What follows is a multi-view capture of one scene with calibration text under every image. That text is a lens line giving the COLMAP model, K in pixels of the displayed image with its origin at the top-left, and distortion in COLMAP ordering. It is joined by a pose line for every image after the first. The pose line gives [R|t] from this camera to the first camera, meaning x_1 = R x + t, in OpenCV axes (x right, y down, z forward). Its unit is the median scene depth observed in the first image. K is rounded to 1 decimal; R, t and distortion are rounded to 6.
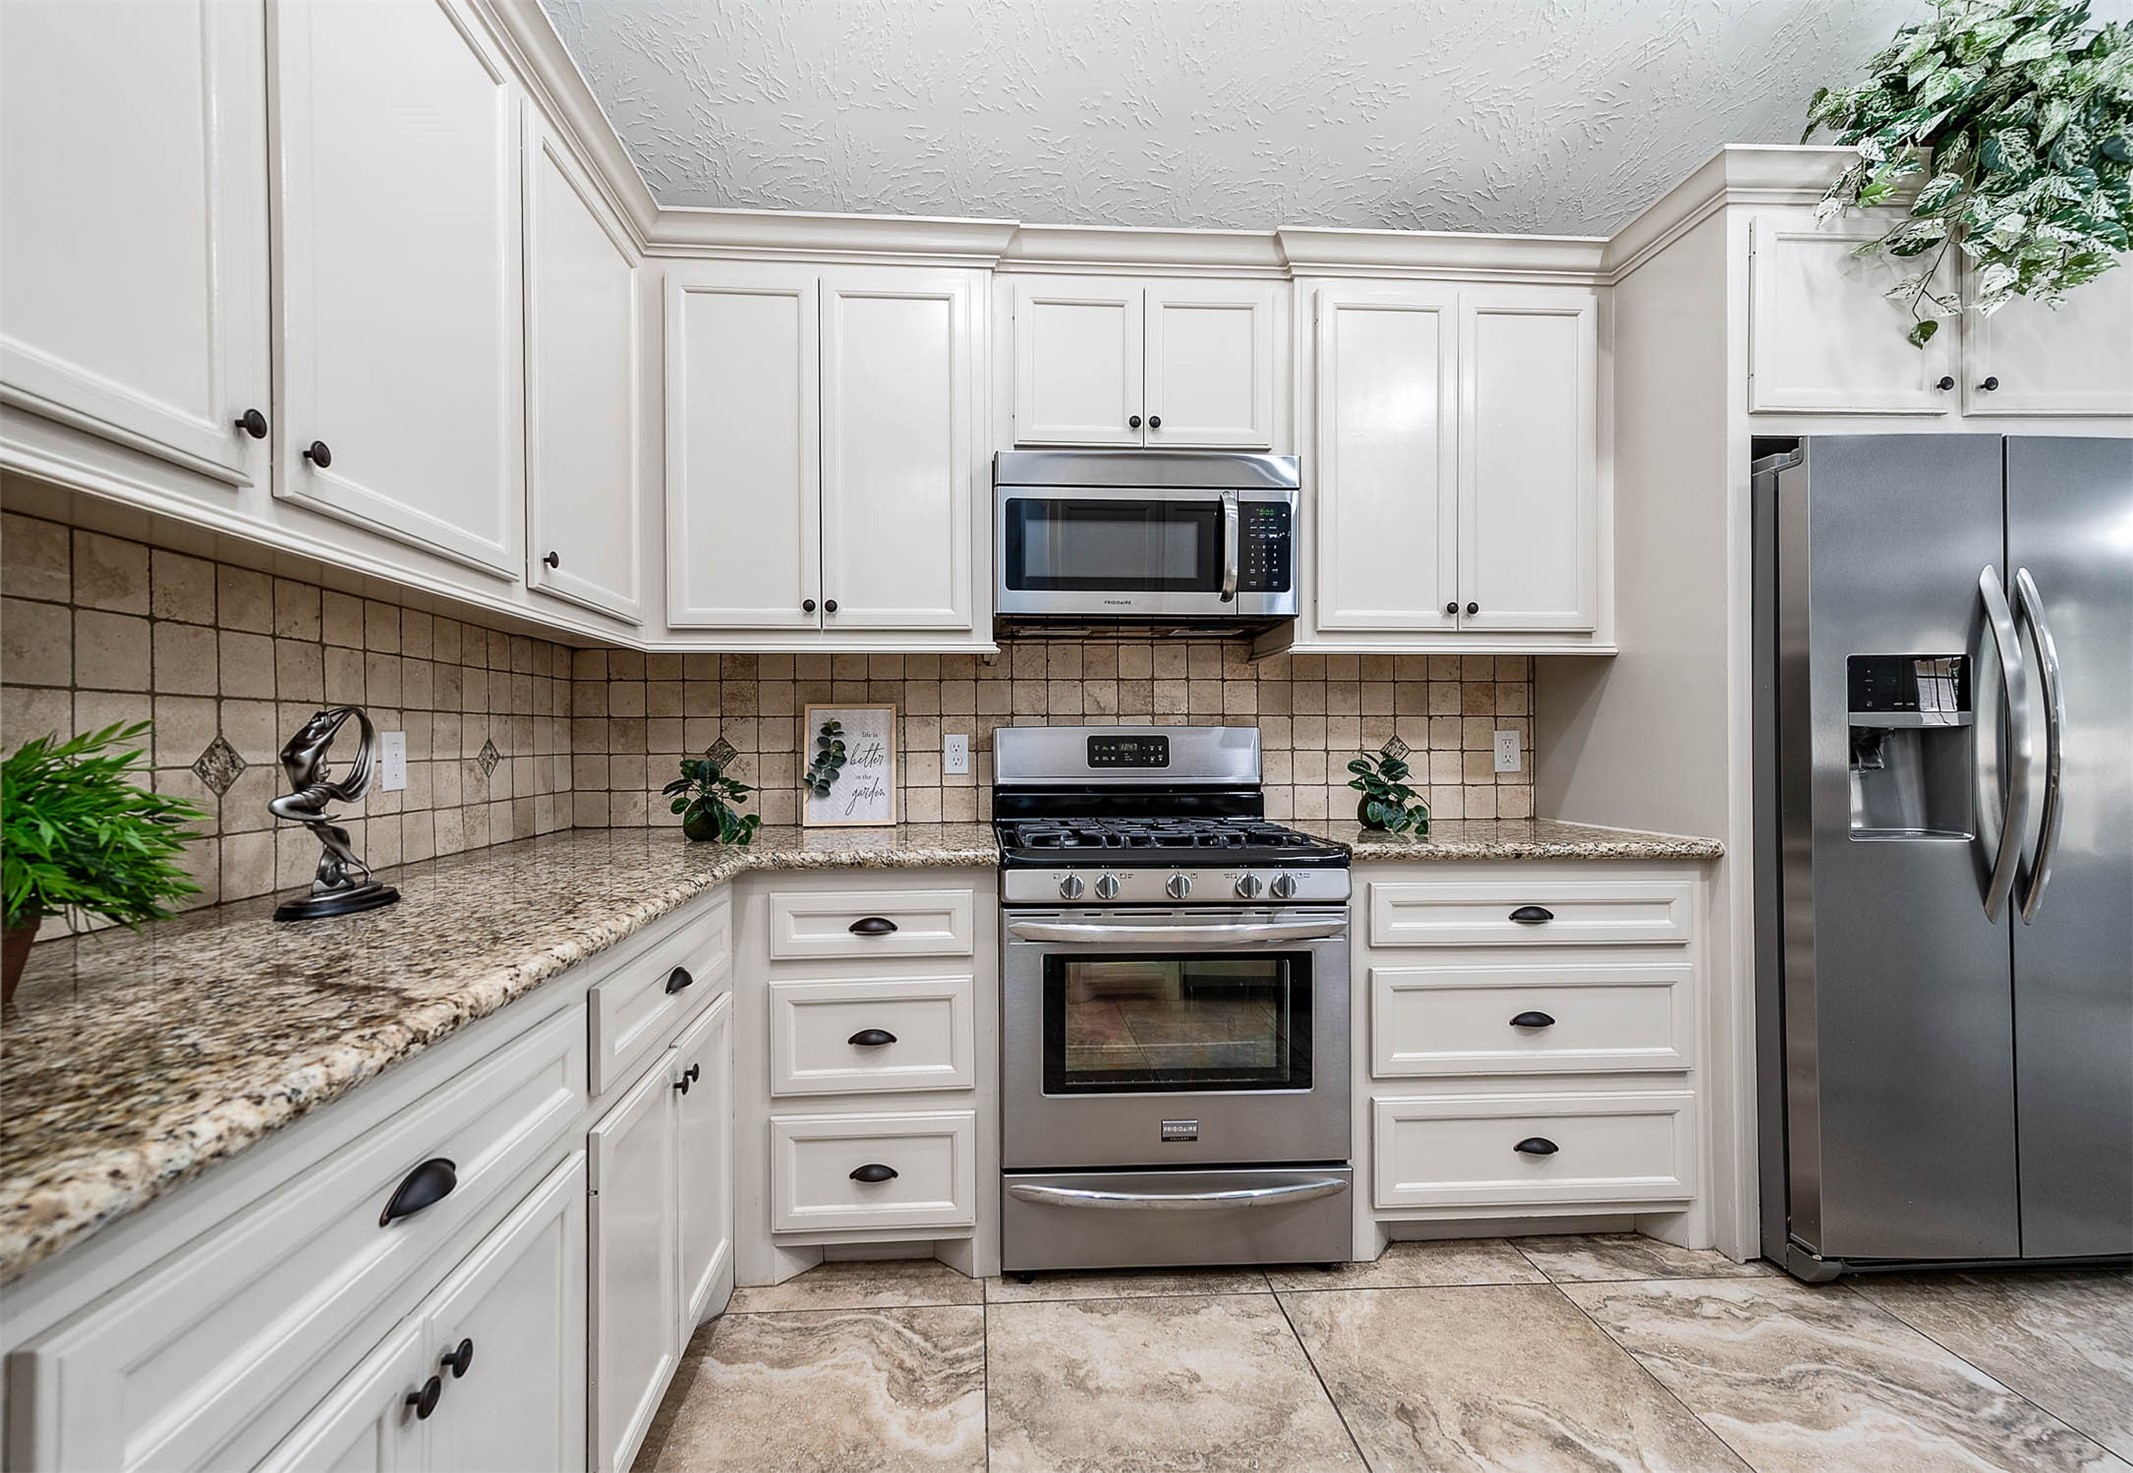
lens RADIAL K [[873.8, 0, 1032.0], [0, 873.8, 745.0], [0, 0, 1]] dist [0.016385, -0.000229]
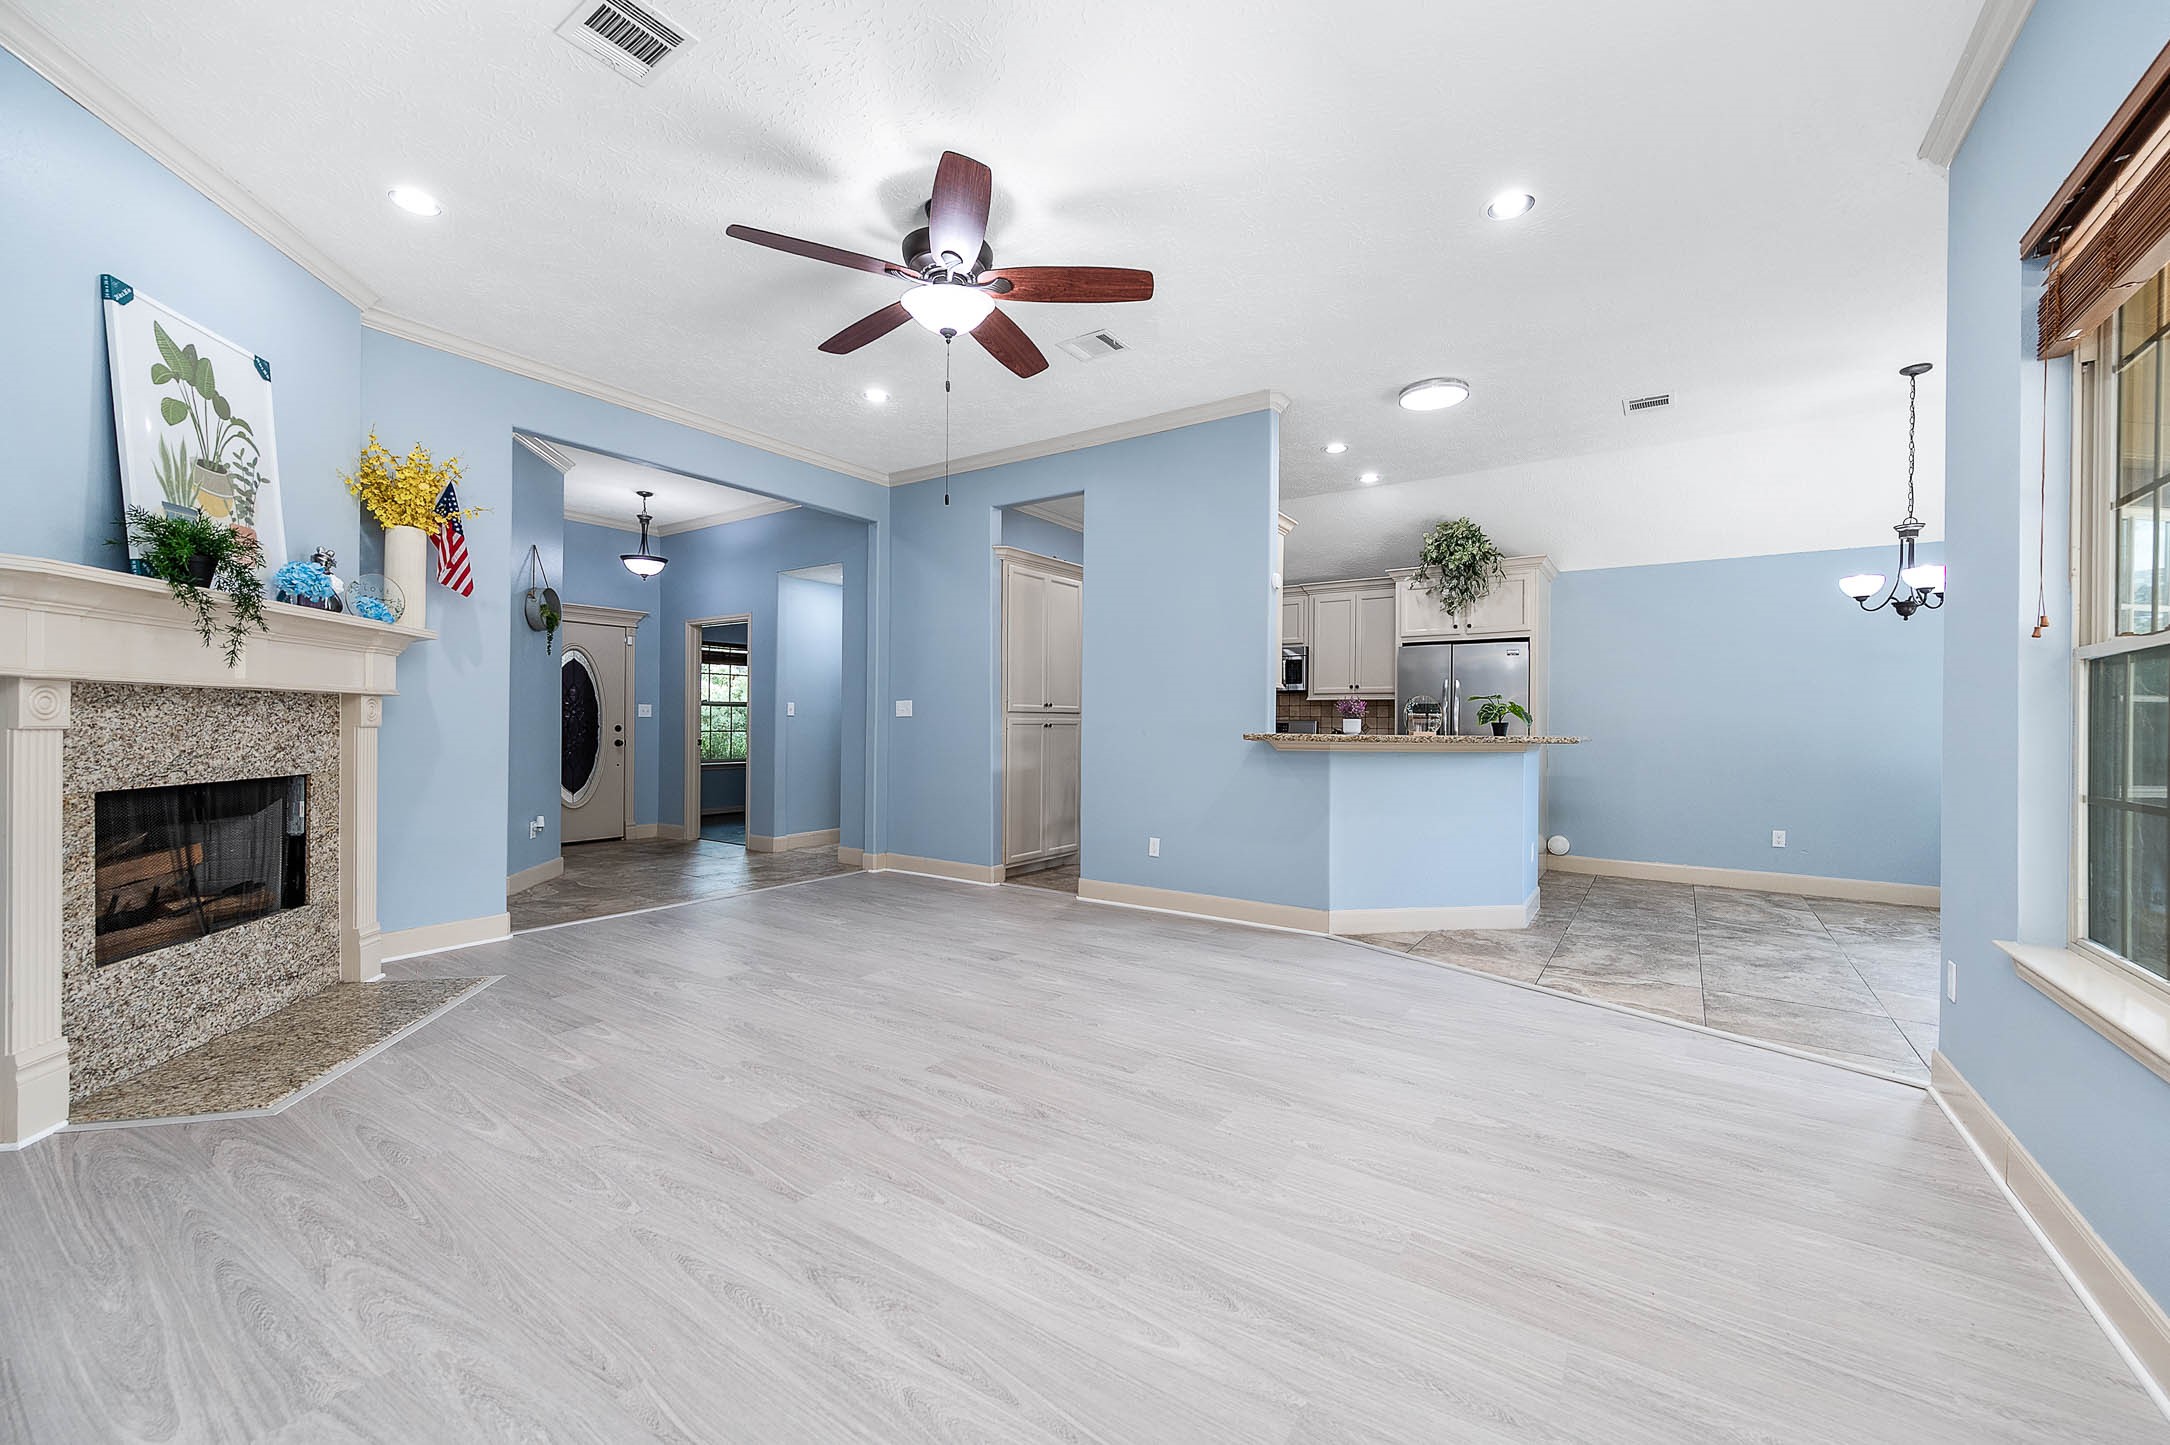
lens RADIAL K [[857.9, 0, 1073.9], [0, 857.9, 729.6], [0, 0, 1]] dist [0.010677, 0.000288]
pose [[0.783353, 0.013874, -0.621422, 1.798263], [-0.011553, 0.999903, 0.007761, -0.002703], [0.621469, 0.001100, 0.783438, -2.412389]]
